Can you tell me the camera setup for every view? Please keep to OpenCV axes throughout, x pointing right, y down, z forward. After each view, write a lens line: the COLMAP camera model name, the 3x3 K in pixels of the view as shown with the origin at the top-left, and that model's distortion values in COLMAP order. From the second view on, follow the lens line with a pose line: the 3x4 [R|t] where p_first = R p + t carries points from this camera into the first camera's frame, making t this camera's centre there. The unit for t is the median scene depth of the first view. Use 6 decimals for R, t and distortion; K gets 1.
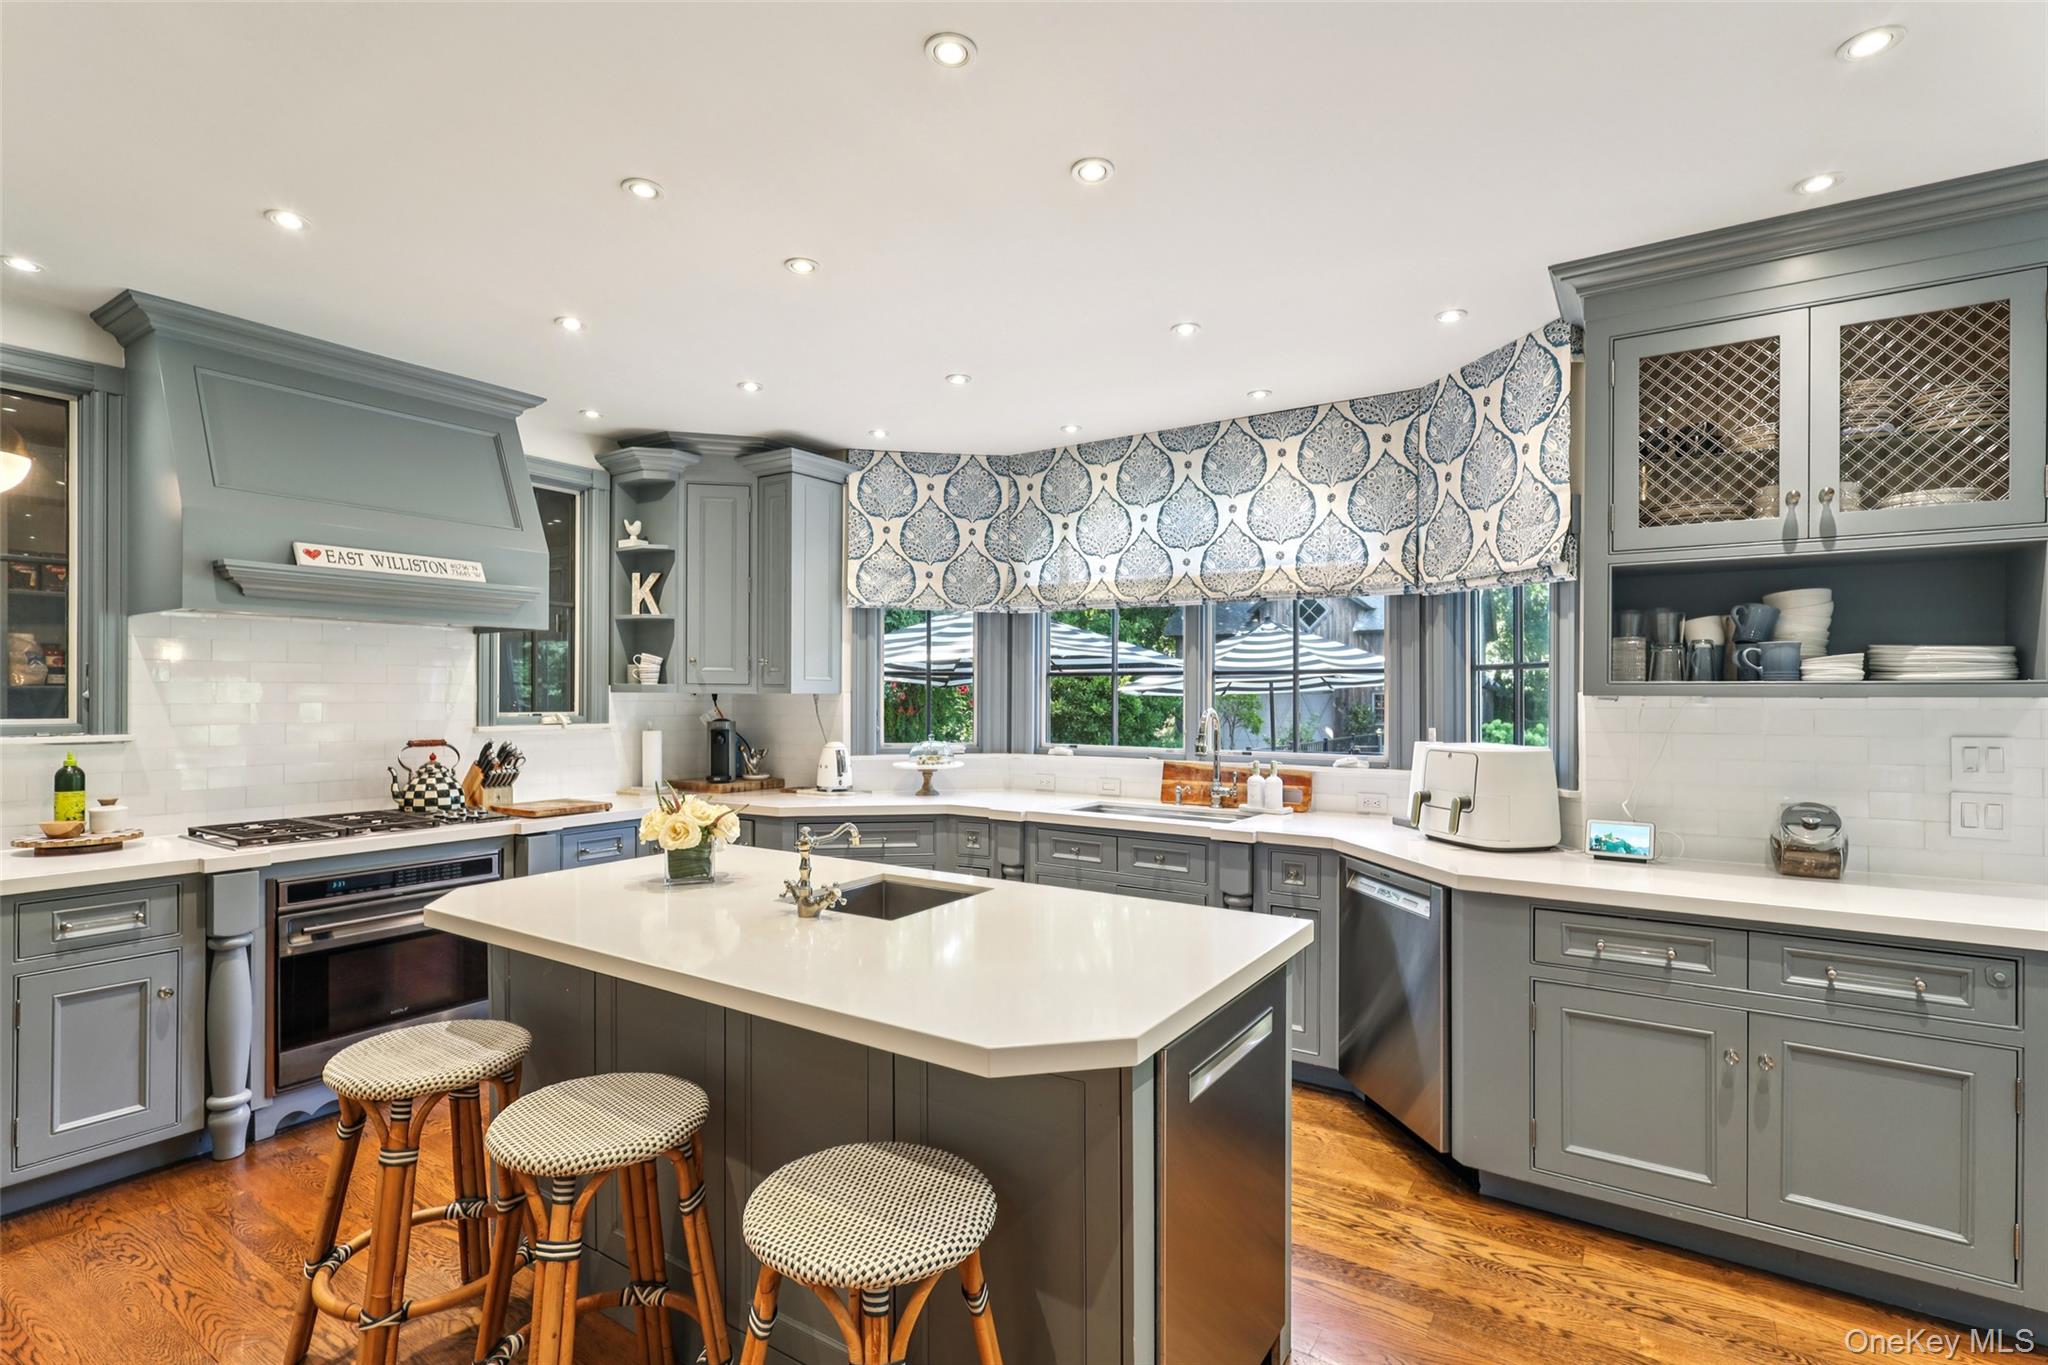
lens RADIAL K [[970.7, 0, 1023.4], [0, 970.7, 692.6], [0, 0, 1]] dist [0.004007, 0.000624]
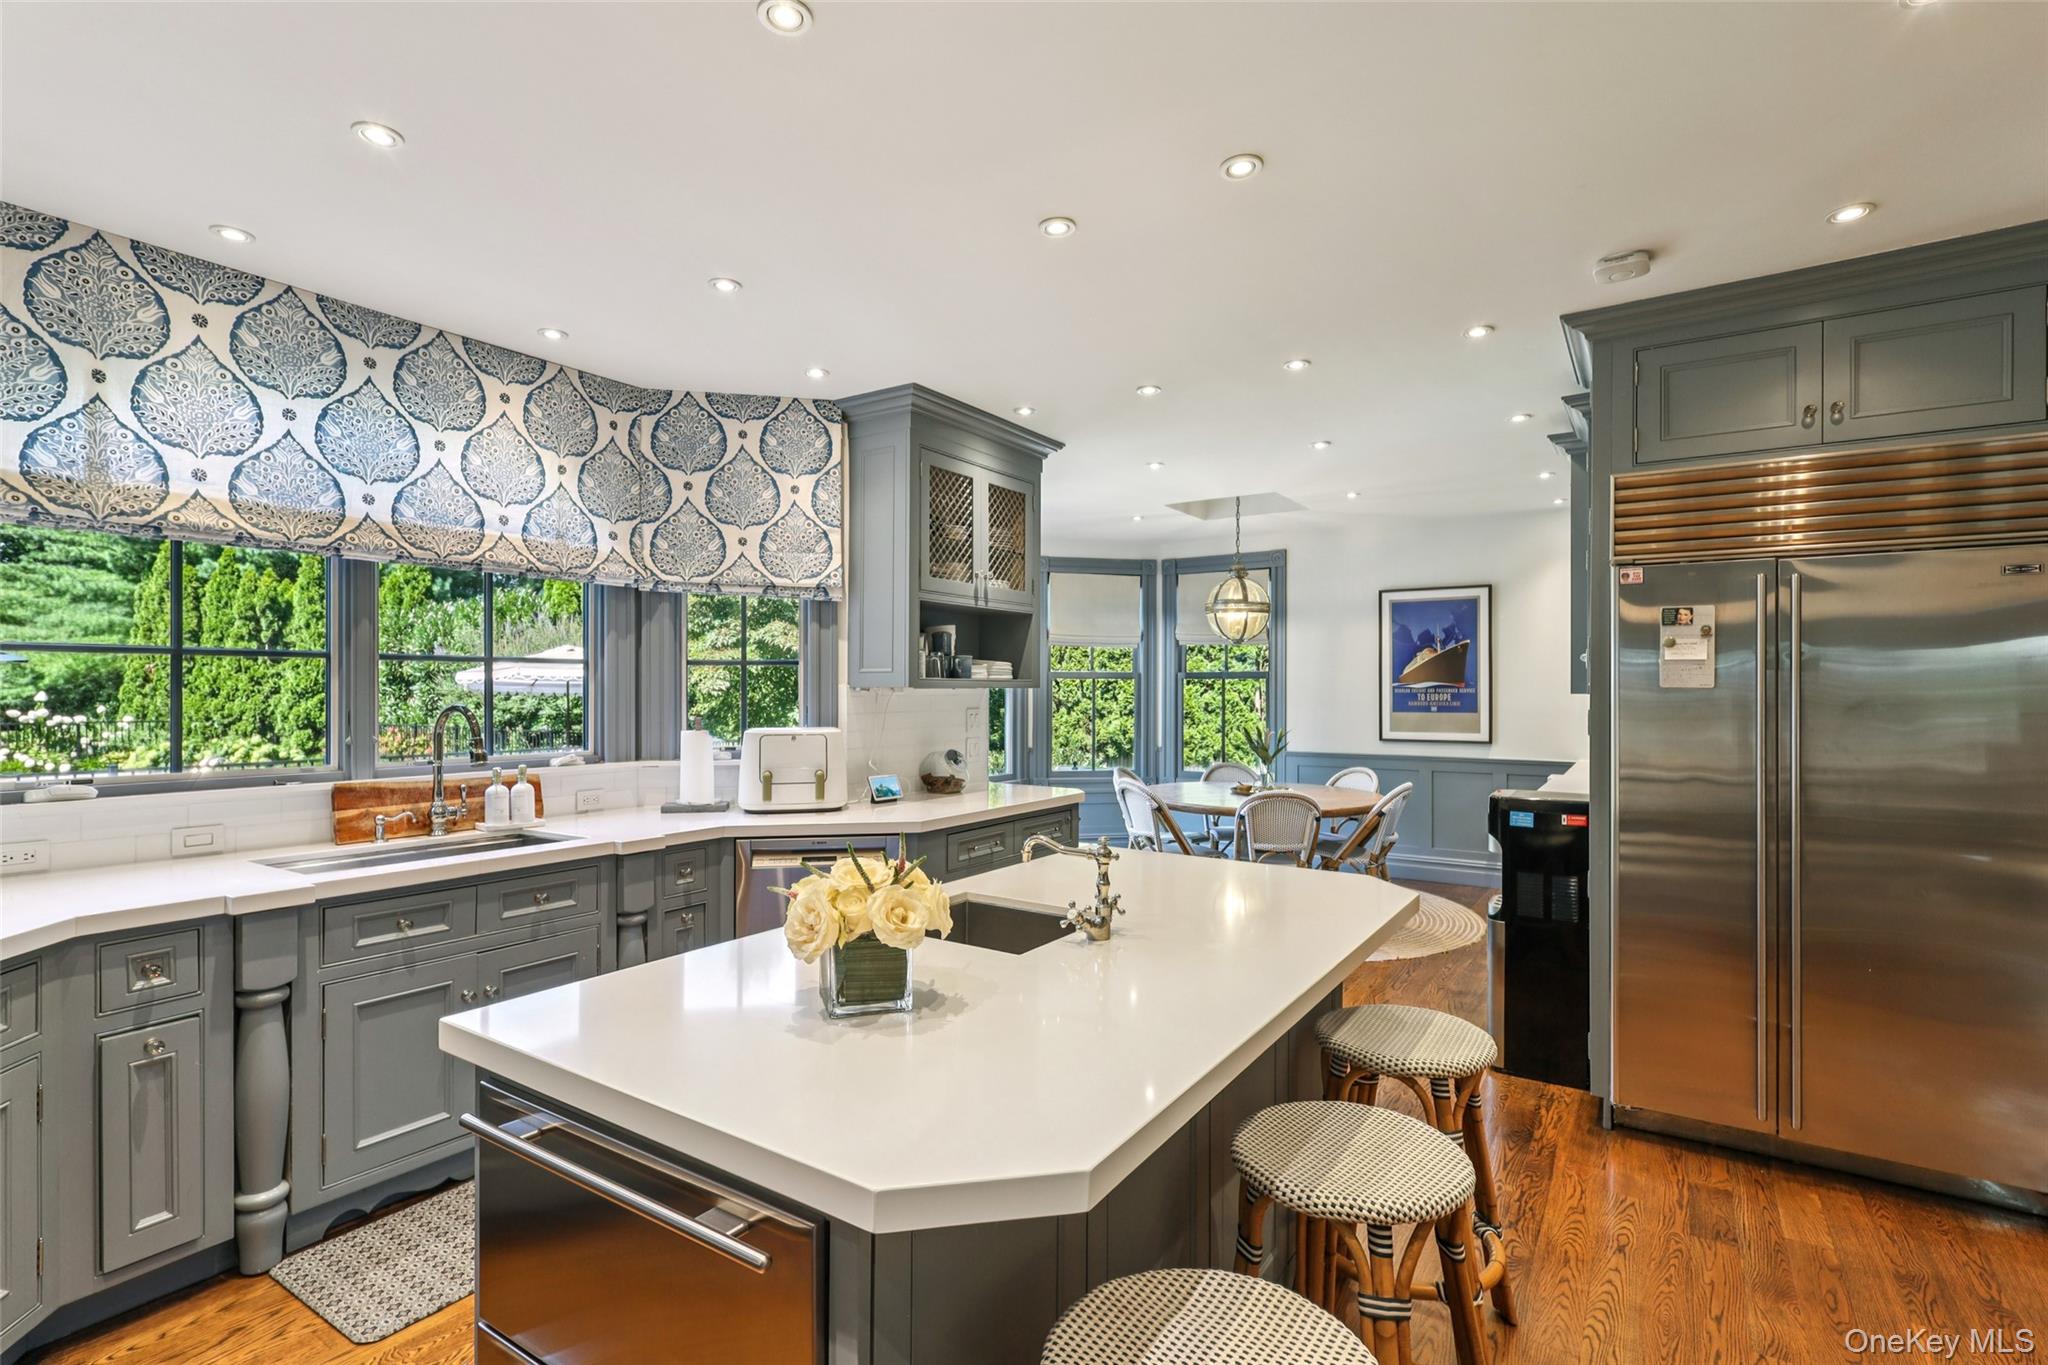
lens RADIAL K [[970.7, 0, 1022.0], [0, 970.7, 682.1], [0, 0, 1]] dist [0.004007, 0.000624]
pose [[0.005272, 0.006364, 0.999966, -0.522868], [-0.001926, 0.999978, -0.006354, 0.002518], [-0.999984, -0.001893, 0.005284, 0.503368]]
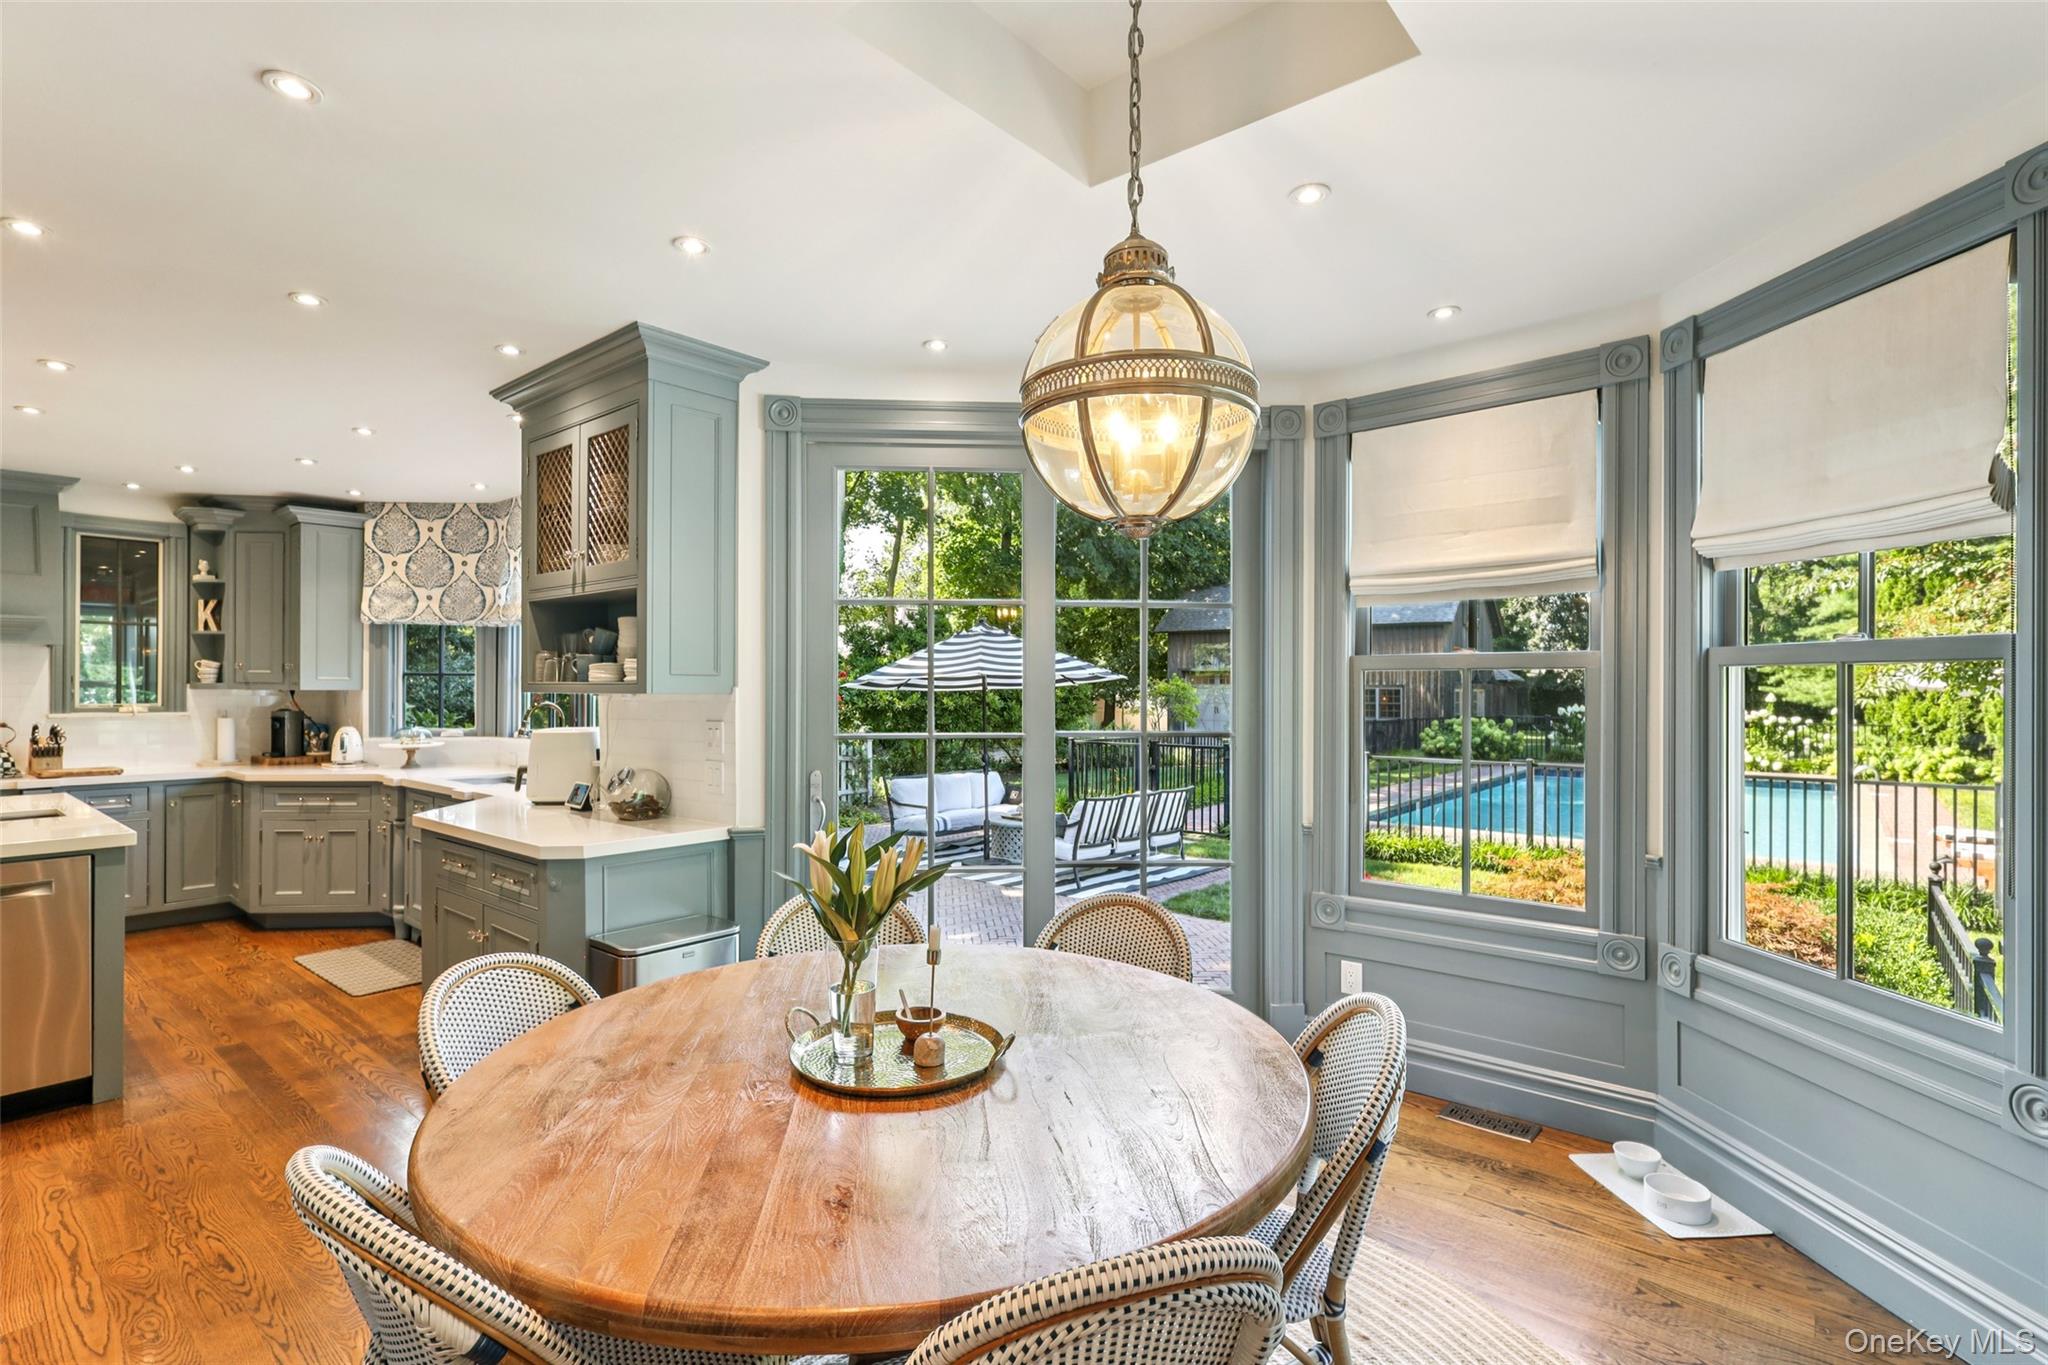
lens RADIAL K [[970.7, 0, 1020.3], [0, 970.7, 688.2], [0, 0, 1]] dist [0.004007, 0.000624]
pose [[0.992950, -0.000024, -0.118533, 0.899223], [0.000110, 1.000000, 0.000719, -0.002181], [0.118533, -0.000727, 0.992950, -0.202325]]
